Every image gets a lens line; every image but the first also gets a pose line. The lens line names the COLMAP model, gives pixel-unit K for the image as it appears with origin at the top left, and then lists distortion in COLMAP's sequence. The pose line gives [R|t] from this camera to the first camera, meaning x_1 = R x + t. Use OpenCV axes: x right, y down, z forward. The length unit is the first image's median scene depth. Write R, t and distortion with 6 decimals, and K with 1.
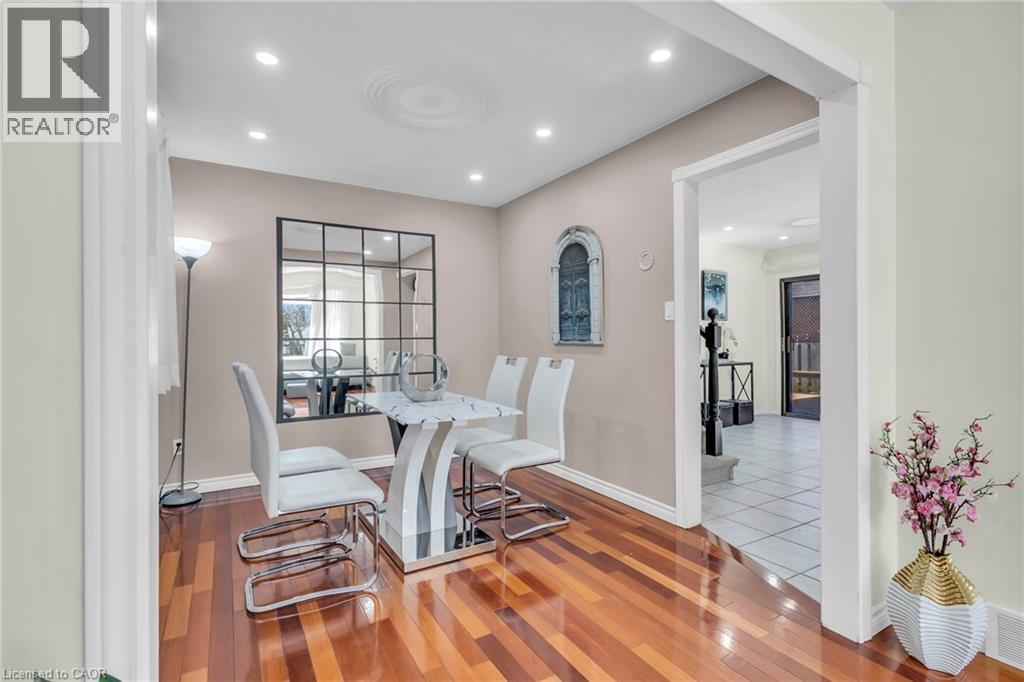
lens RADIAL K [[479.7, 0, 504.5], [0, 479.7, 336.8], [0, 0, 1]] dist [0.002867, -0.000591]
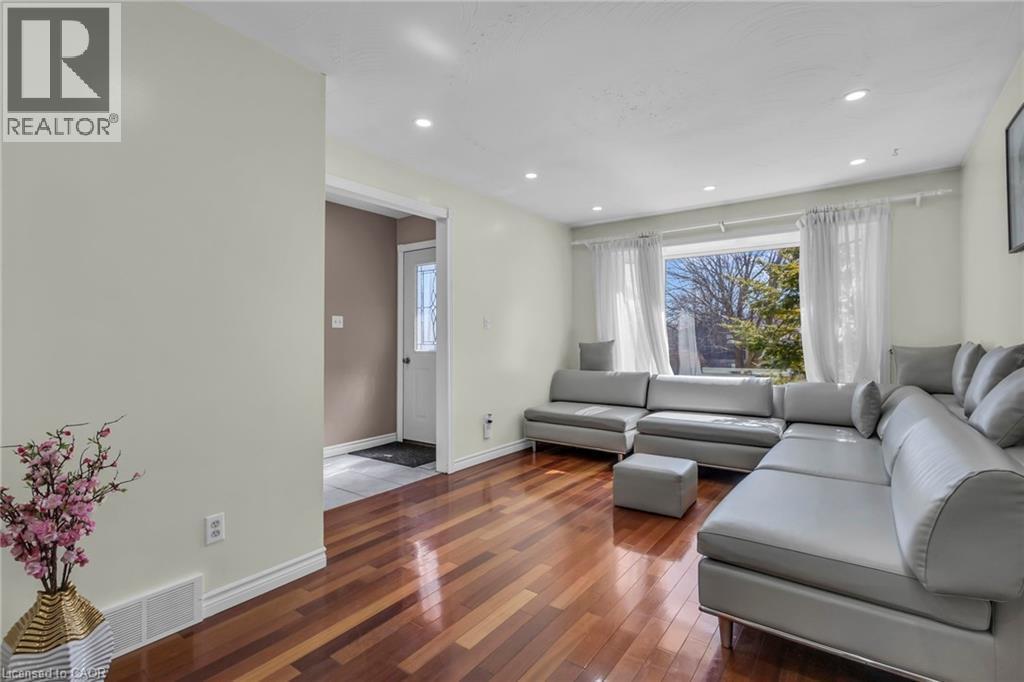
lens RADIAL K [[479.7, 0, 511.8], [0, 479.7, 337.5], [0, 0, 1]] dist [0.002867, -0.000591]
pose [[-0.395289, 0.013107, 0.918463, -0.102737], [0.000784, 0.999903, -0.013932, 0.004499], [-0.918557, -0.004787, -0.395261, 0.271365]]
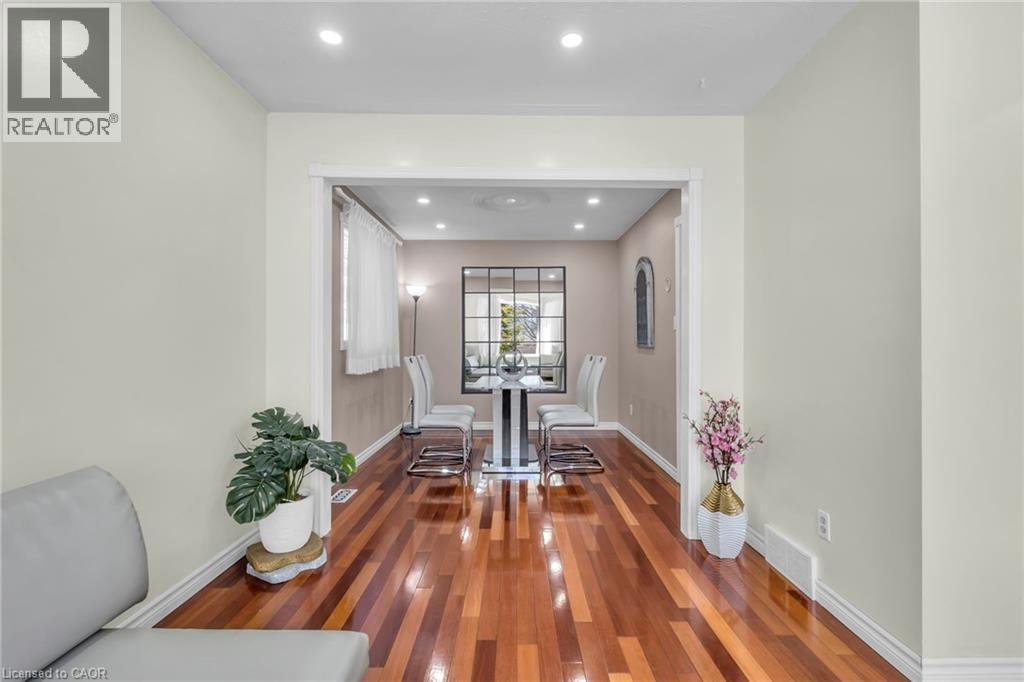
lens RADIAL K [[479.7, 0, 514.9], [0, 479.7, 342.1], [0, 0, 1]] dist [0.002867, -0.000591]
pose [[0.859686, 0.003934, -0.510807, 0.492677], [-0.000620, 0.999978, 0.006658, -0.006142], [0.510822, -0.005407, 0.859669, -0.294055]]
